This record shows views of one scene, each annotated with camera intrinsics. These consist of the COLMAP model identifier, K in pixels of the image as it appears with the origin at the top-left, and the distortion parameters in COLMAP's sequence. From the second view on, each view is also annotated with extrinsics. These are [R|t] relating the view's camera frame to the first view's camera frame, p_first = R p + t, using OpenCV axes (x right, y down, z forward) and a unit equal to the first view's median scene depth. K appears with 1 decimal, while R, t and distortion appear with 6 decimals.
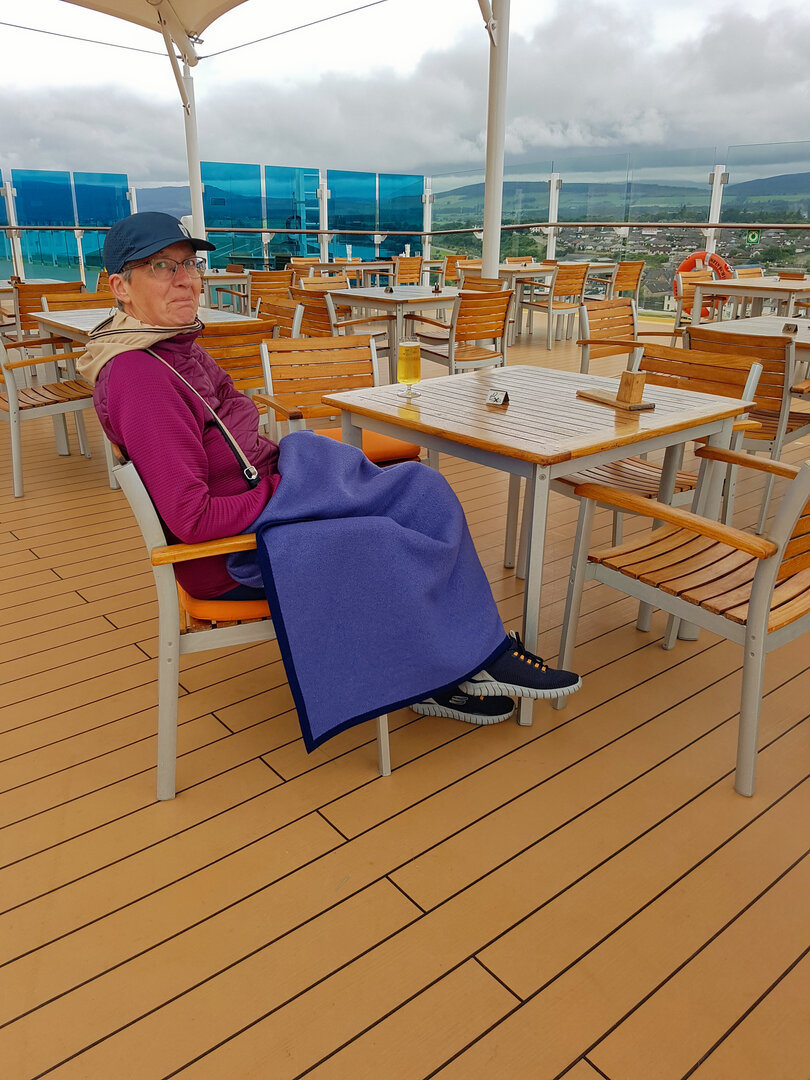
lens RADIAL K [[813.8, 0, 405.0], [0, 813.8, 540.0], [0, 0, 1]] dist [0.152065, -0.302253]
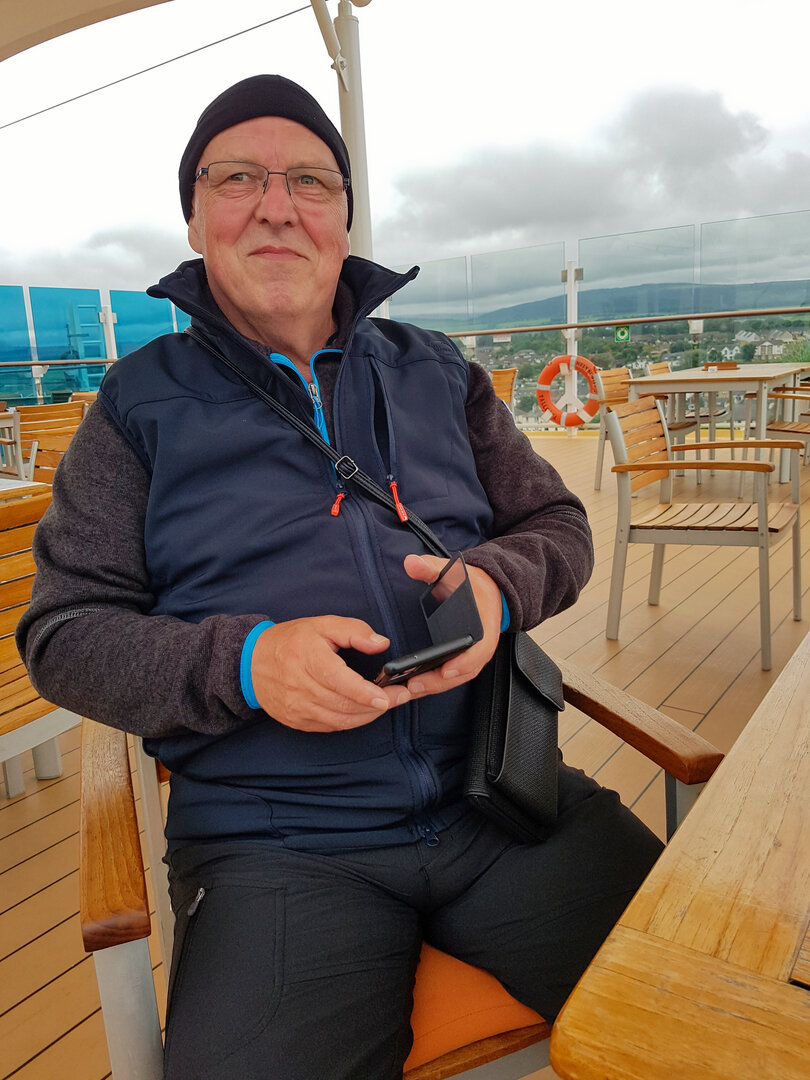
lens RADIAL K [[813.8, 0, 405.0], [0, 813.8, 540.0], [0, 0, 1]] dist [0.152065, -0.302253]
pose [[0.965810, -0.109270, 0.235098, -0.038414], [0.142624, 0.981221, -0.129861, -0.062678], [-0.216493, 0.158952, 0.963258, 0.217953]]
